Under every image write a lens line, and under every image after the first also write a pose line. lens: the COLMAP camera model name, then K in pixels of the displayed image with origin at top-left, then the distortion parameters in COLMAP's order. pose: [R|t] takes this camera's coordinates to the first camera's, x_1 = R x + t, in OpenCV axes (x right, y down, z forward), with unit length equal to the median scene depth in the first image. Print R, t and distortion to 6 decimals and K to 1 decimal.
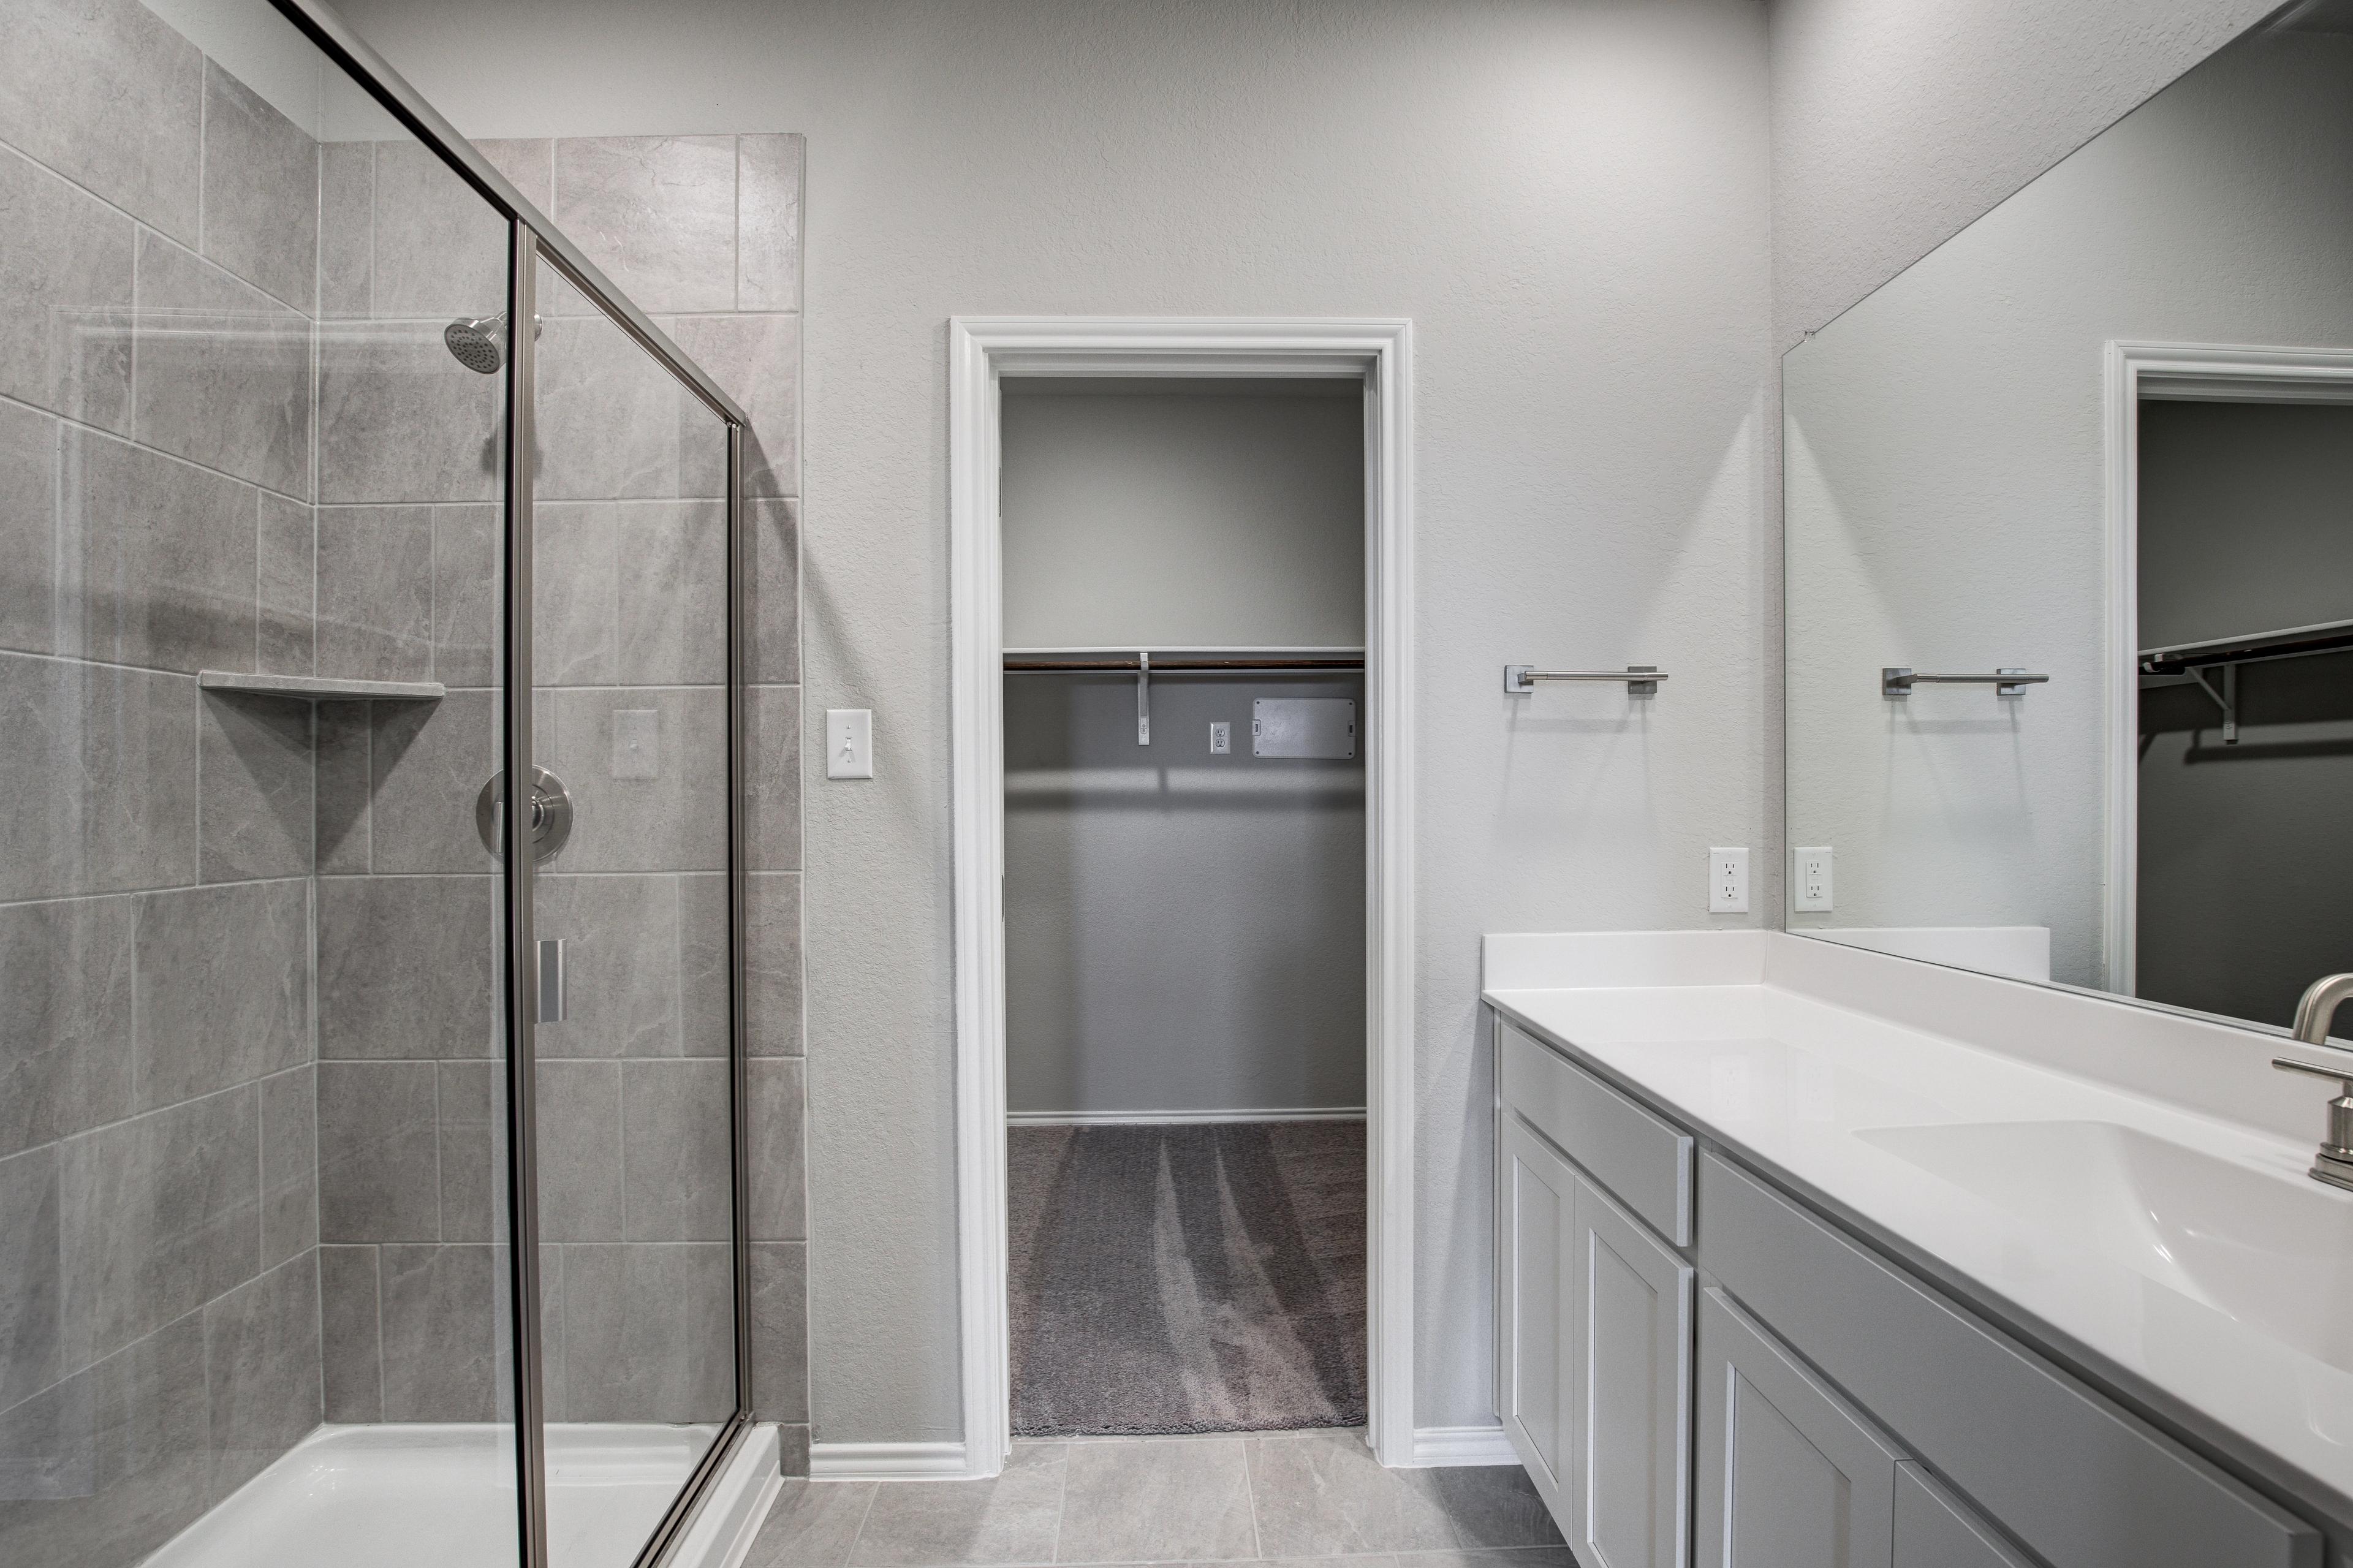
lens RADIAL K [[1075.6, 0, 1192.4], [0, 1075.6, 794.1], [0, 0, 1]] dist [-0.036260, 0.007341]
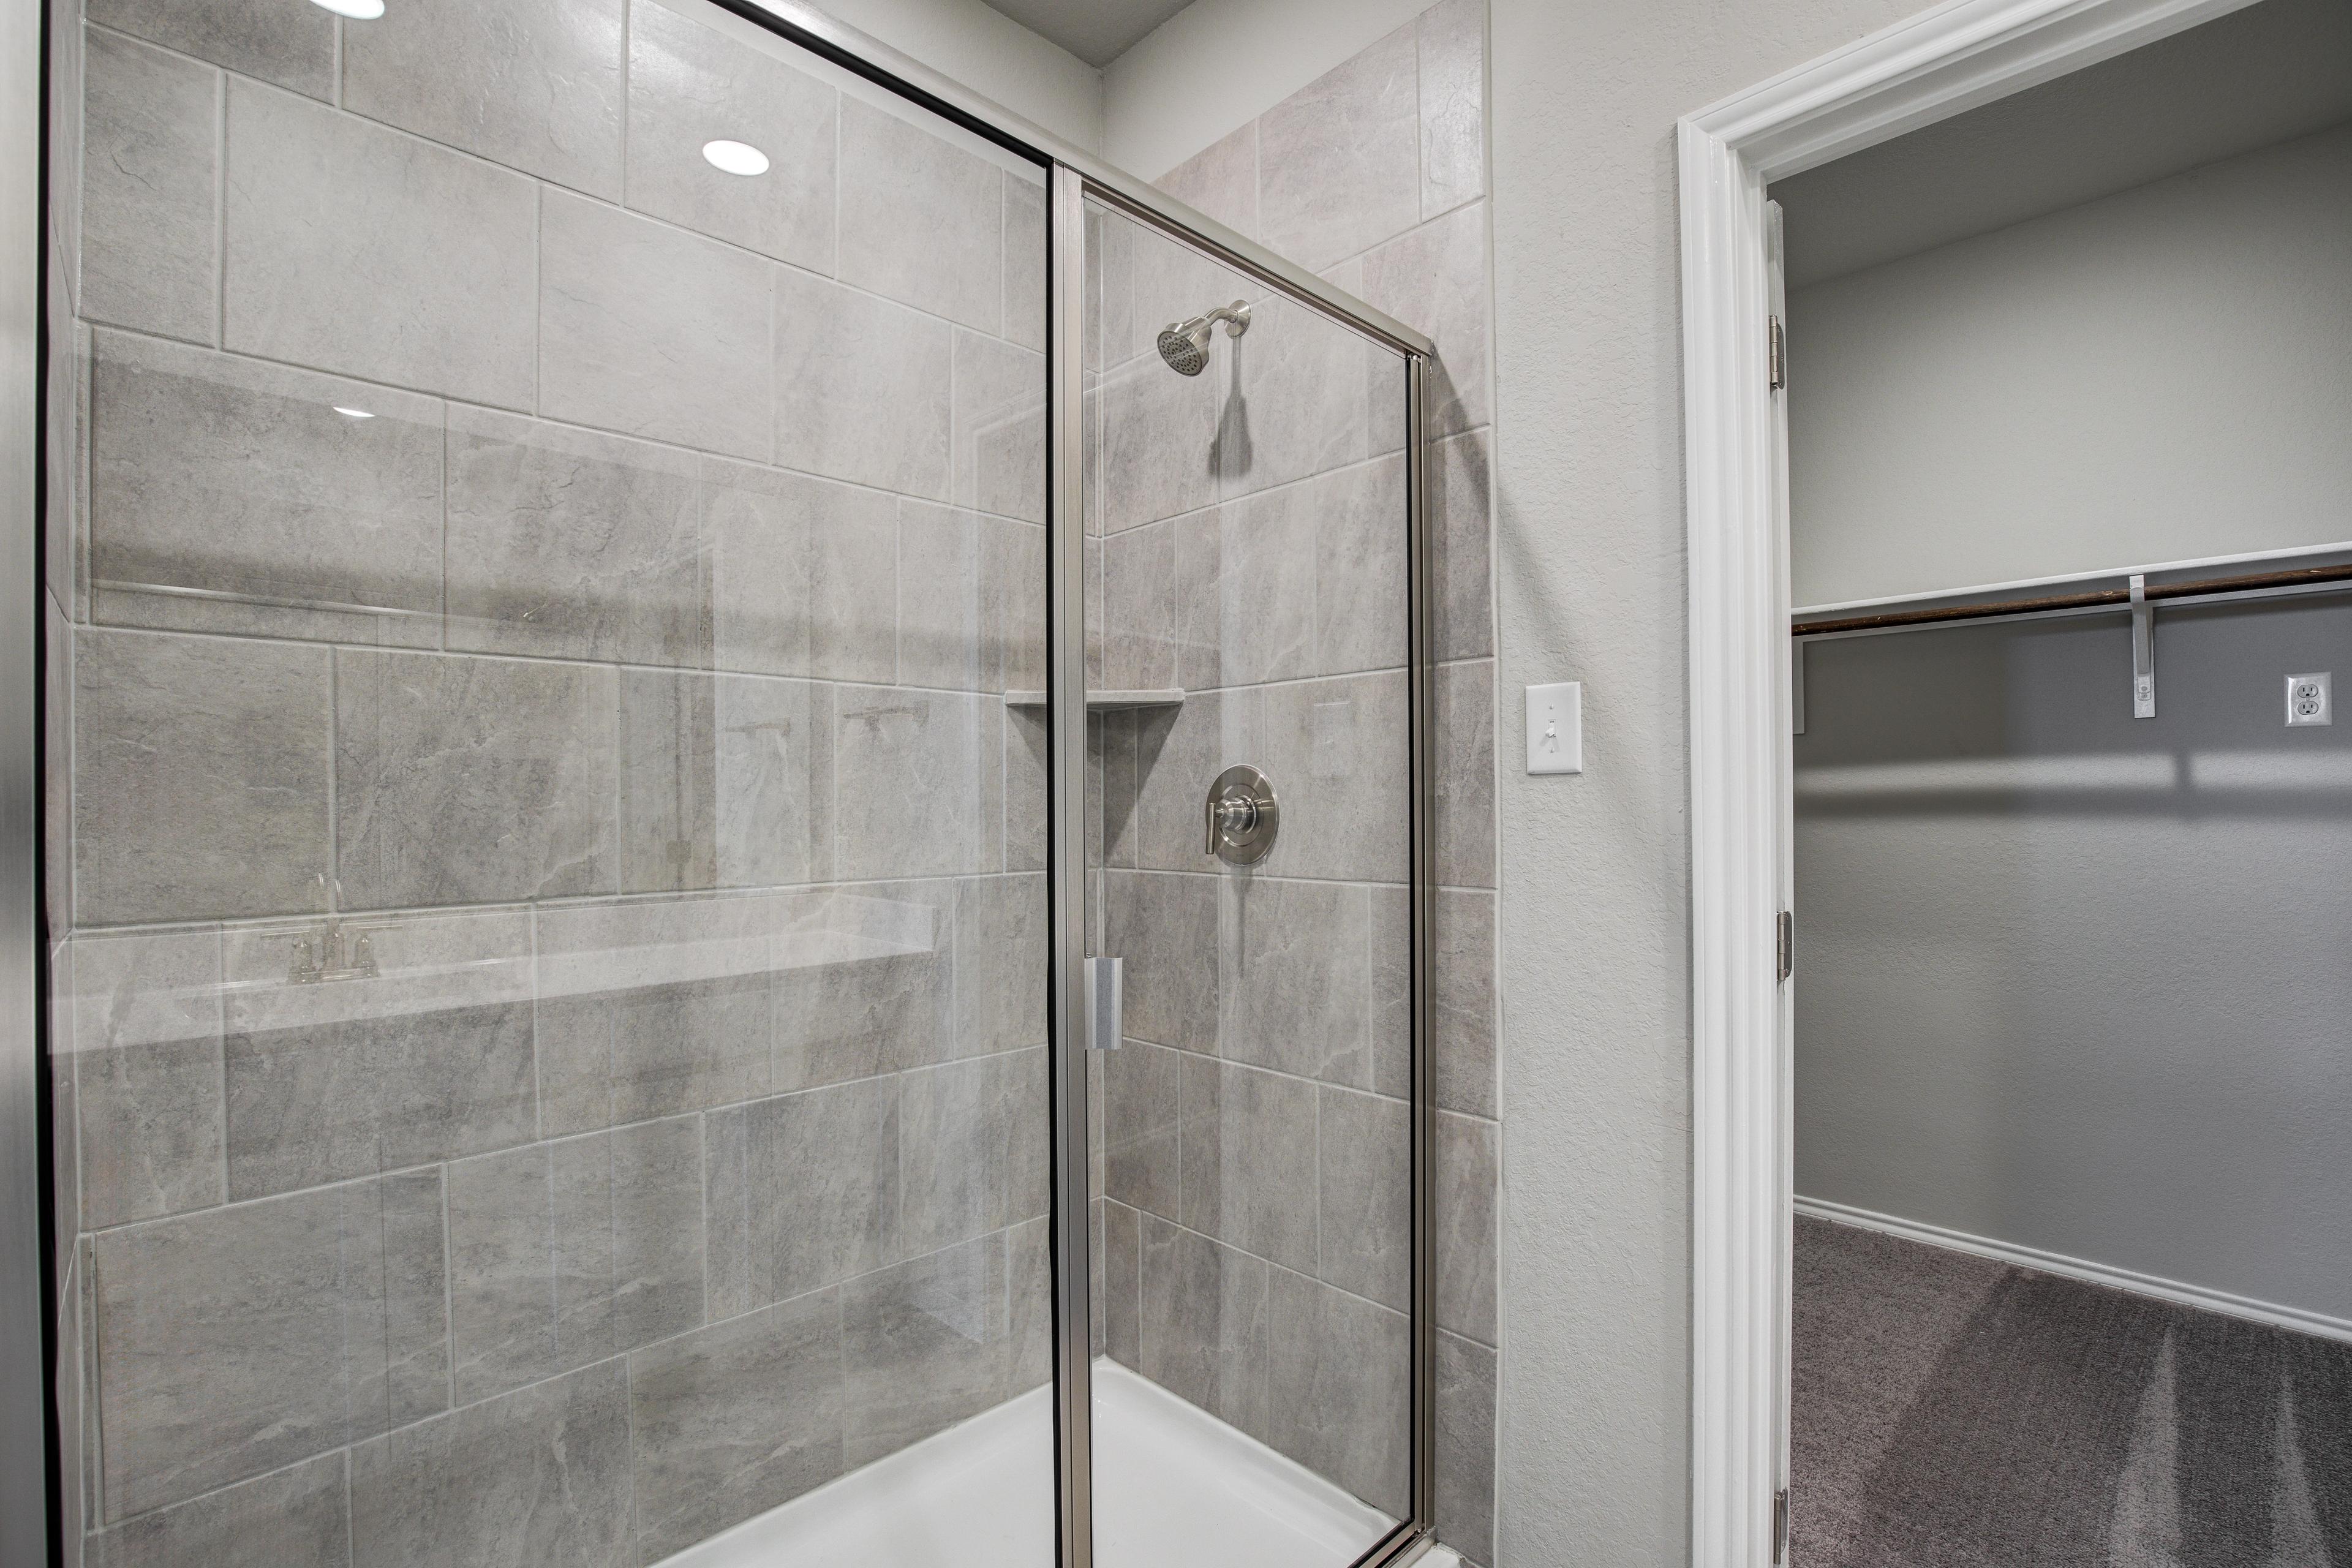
lens RADIAL K [[1075.2, 0, 1190.6], [0, 1075.2, 801.8], [0, 0, 1]] dist [-0.036260, 0.007341]
pose [[0.673618, 0.002089, -0.739077, 0.073170], [0.003015, 0.999980, 0.005575, 0.000638], [0.739073, -0.005984, 0.673598, 0.285549]]
